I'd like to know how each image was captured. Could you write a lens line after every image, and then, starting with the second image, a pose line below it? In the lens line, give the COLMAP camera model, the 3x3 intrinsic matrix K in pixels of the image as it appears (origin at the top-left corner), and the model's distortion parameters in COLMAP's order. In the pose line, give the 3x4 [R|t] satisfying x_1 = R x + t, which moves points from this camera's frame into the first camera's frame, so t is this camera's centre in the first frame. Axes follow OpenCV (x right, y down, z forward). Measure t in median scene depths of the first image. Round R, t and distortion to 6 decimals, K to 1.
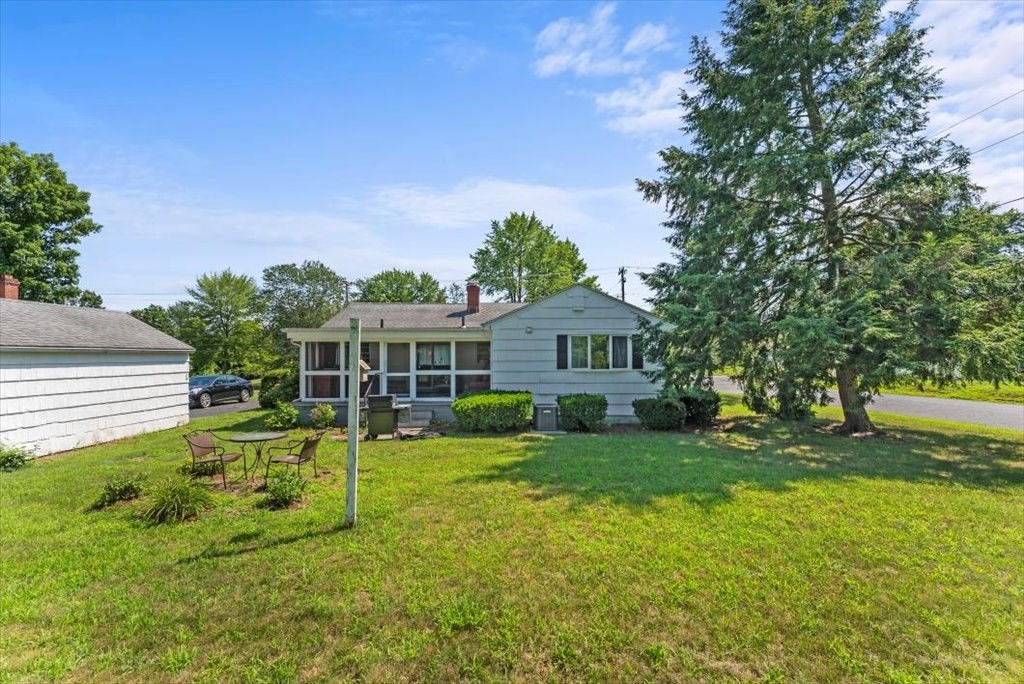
lens RADIAL K [[409.4, 0, 511.1], [0, 409.4, 343.4], [0, 0, 1]] dist [0.000133, 0.000129]
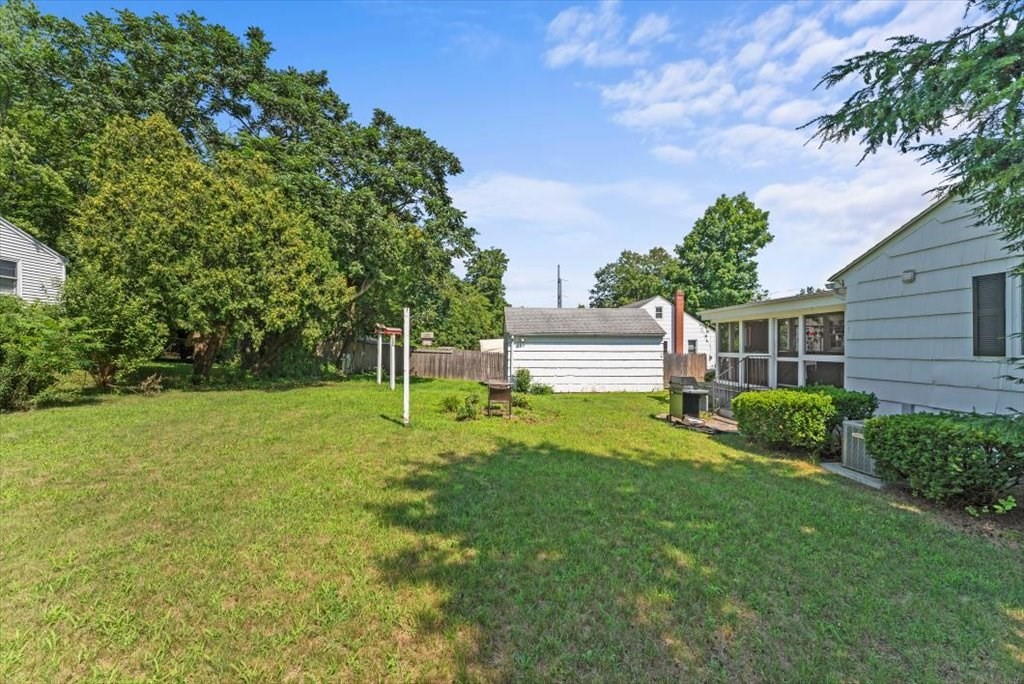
lens RADIAL K [[409.4, 0, 511.1], [0, 409.4, 343.4], [0, 0, 1]] dist [0.000133, 0.000129]
pose [[0.056692, -0.002925, -0.998387, 0.401980], [0.025788, 0.999666, -0.001465, 0.029266], [0.998059, -0.025663, 0.056749, 0.383790]]
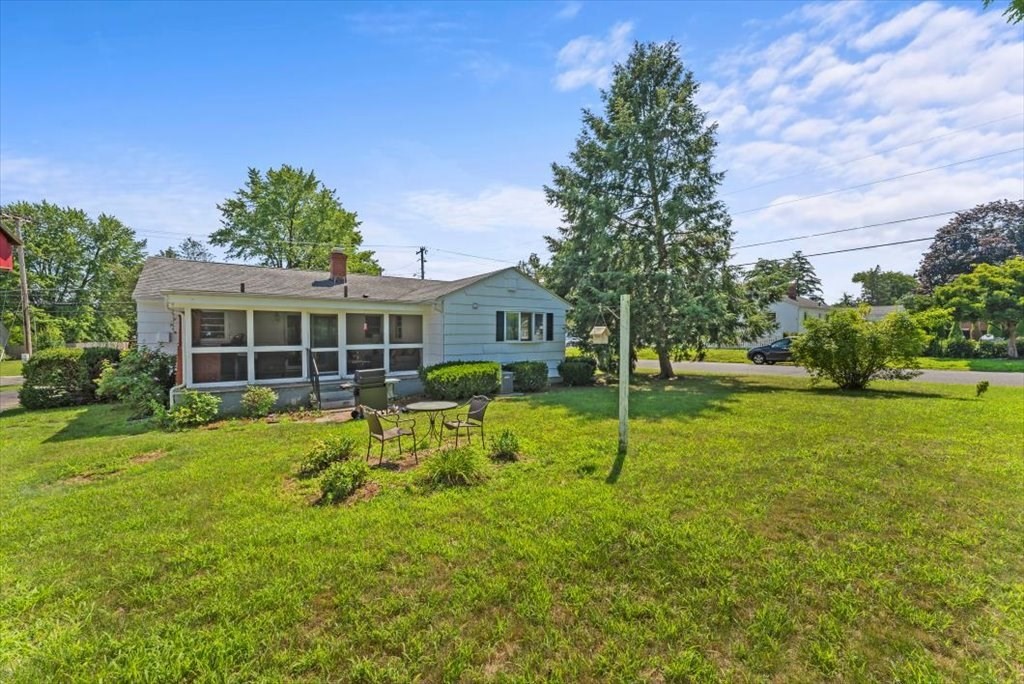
lens RADIAL K [[409.4, 0, 511.1], [0, 409.4, 343.4], [0, 0, 1]] dist [0.000133, 0.000129]
pose [[0.809696, -0.011107, 0.586744, -0.406672], [-0.019890, 0.998727, 0.046352, 0.011868], [-0.586512, -0.049201, 0.808445, 0.045725]]
